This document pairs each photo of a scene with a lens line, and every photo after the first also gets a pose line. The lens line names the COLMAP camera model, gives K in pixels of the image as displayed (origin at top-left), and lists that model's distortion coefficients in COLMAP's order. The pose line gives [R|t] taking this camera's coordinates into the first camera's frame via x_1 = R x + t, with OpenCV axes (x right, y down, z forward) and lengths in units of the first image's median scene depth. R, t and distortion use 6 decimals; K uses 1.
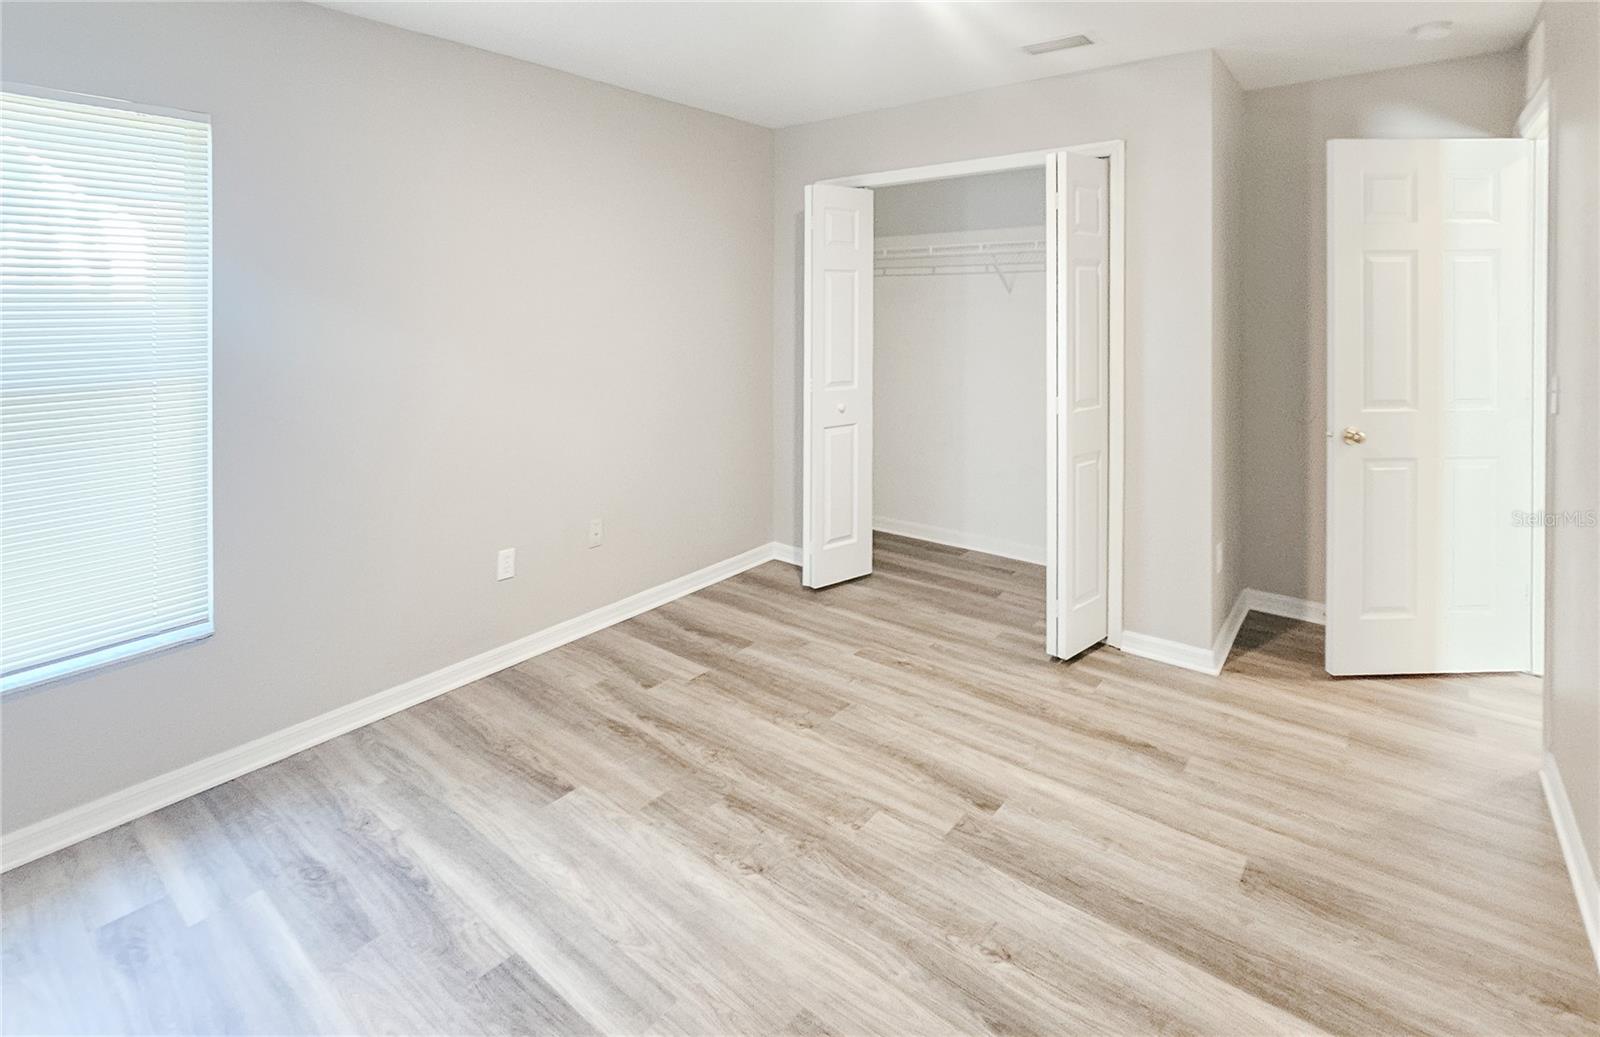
lens RADIAL K [[736.5, 0, 806.8], [0, 736.5, 526.0], [0, 0, 1]] dist [-0.003461, 0.000069]
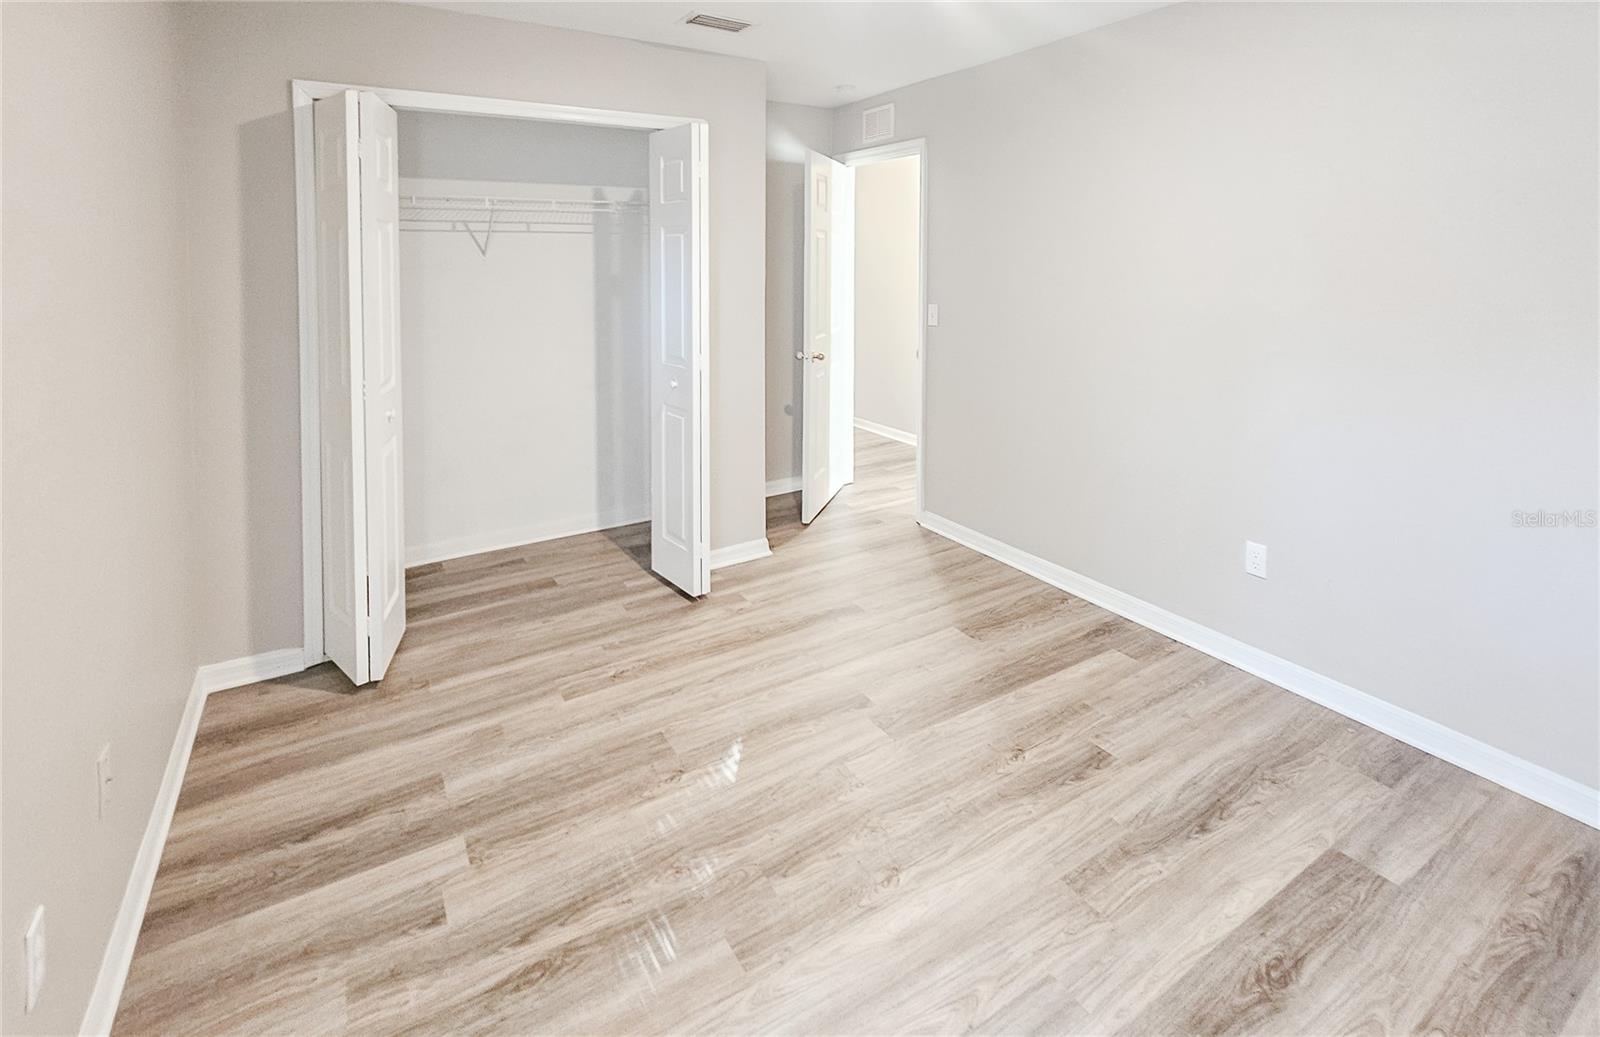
lens RADIAL K [[688.1, 0, 800.0], [0, 688.1, 518.5], [0, 0, 1]] dist [-0.002292, 0.000009]
pose [[0.339117, -0.327302, 0.881971, -0.577886], [0.272436, 0.931519, 0.240938, -0.164266], [-0.900433, 0.158574, 0.405062, 0.519530]]
